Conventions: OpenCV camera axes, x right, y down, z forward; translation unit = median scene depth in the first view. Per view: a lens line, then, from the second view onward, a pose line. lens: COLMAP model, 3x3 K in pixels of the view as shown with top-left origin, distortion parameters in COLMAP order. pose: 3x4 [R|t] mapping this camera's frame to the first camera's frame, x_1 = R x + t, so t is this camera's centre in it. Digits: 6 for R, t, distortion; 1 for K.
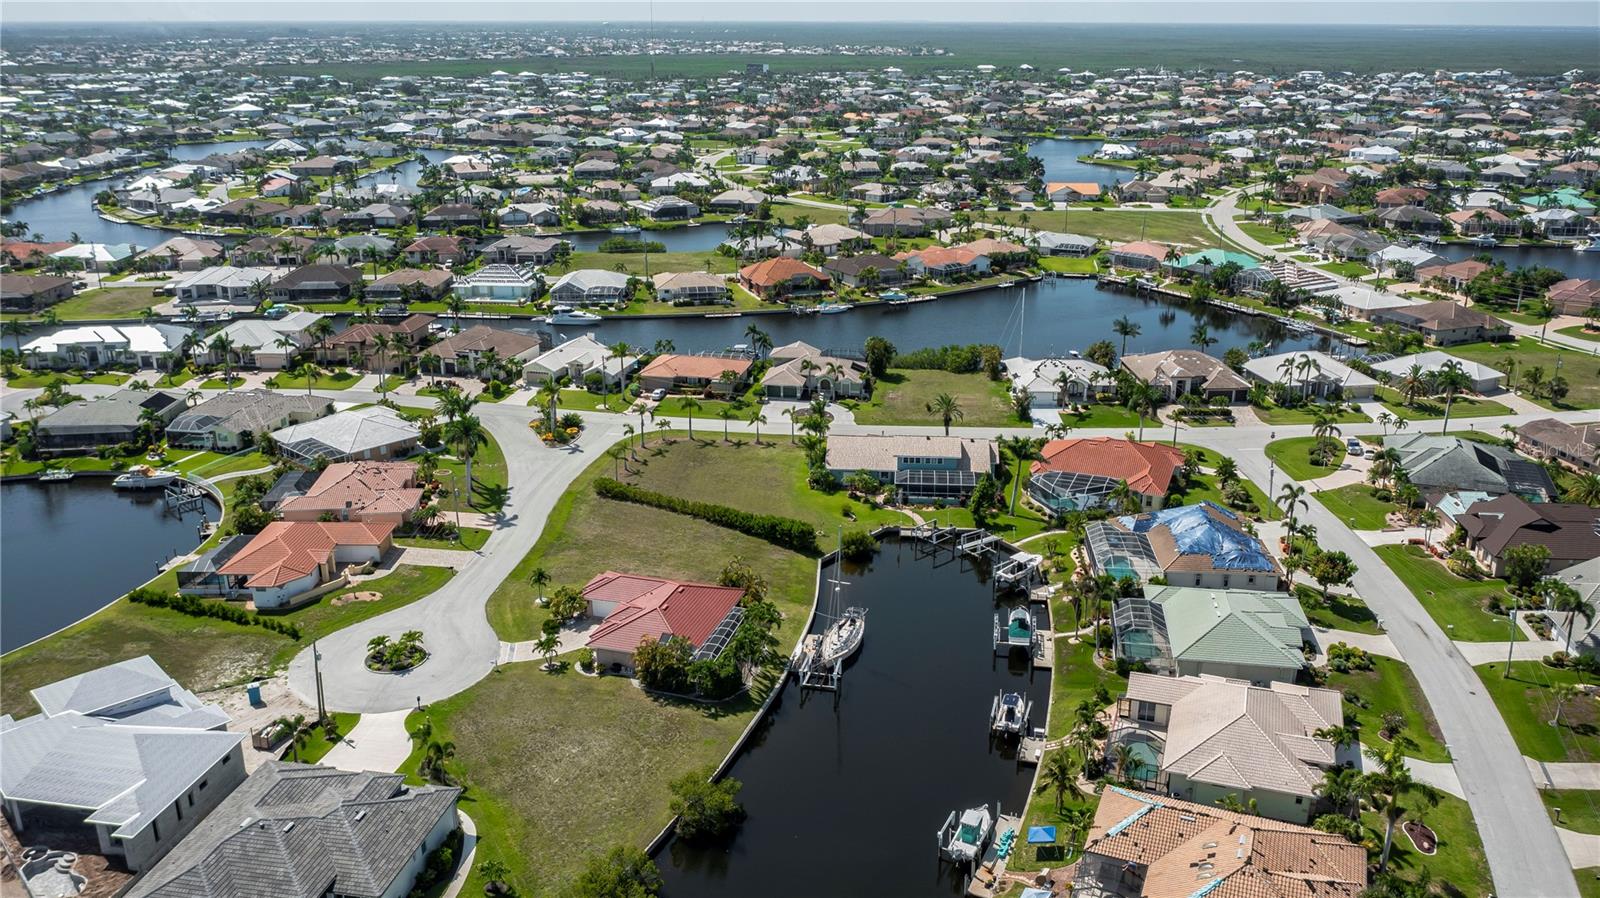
lens RADIAL K [[1231.3, 0, 800.0], [0, 1231.3, 449.0], [0, 0, 1]] dist [-0.017756, 0.001627]
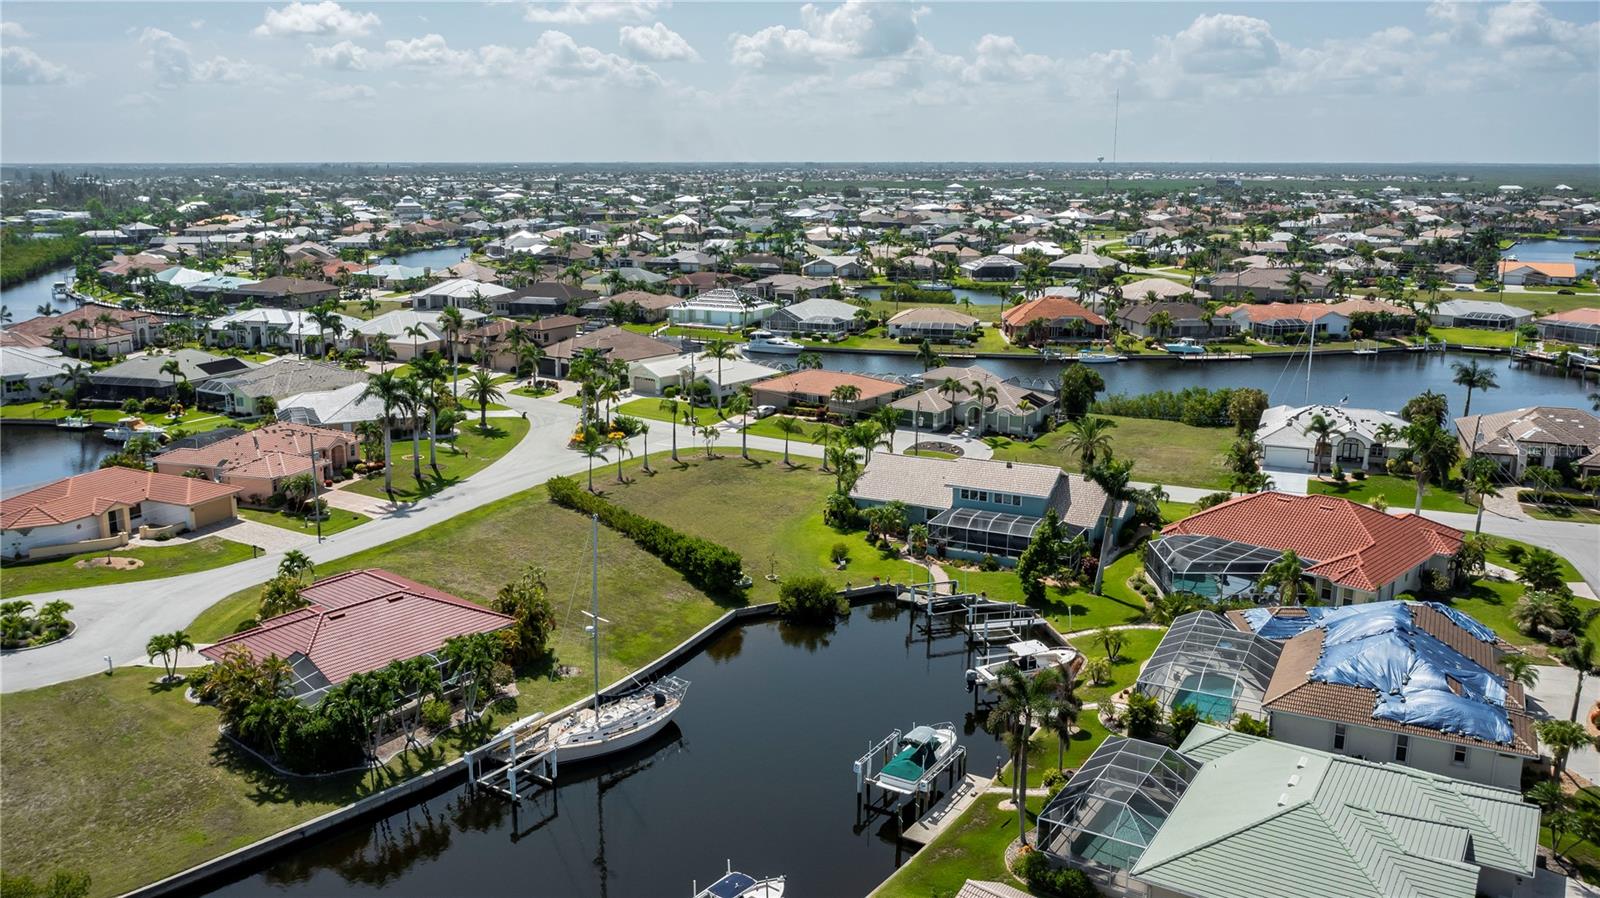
lens RADIAL K [[1231.3, 0, 800.0], [0, 1231.3, 449.0], [0, 0, 1]] dist [-0.017756, 0.001627]
pose [[0.921535, 0.086285, -0.378588, 0.186025], [-0.127548, 0.988161, -0.085255, 0.038633], [0.366749, 0.126854, 0.921631, 0.284243]]
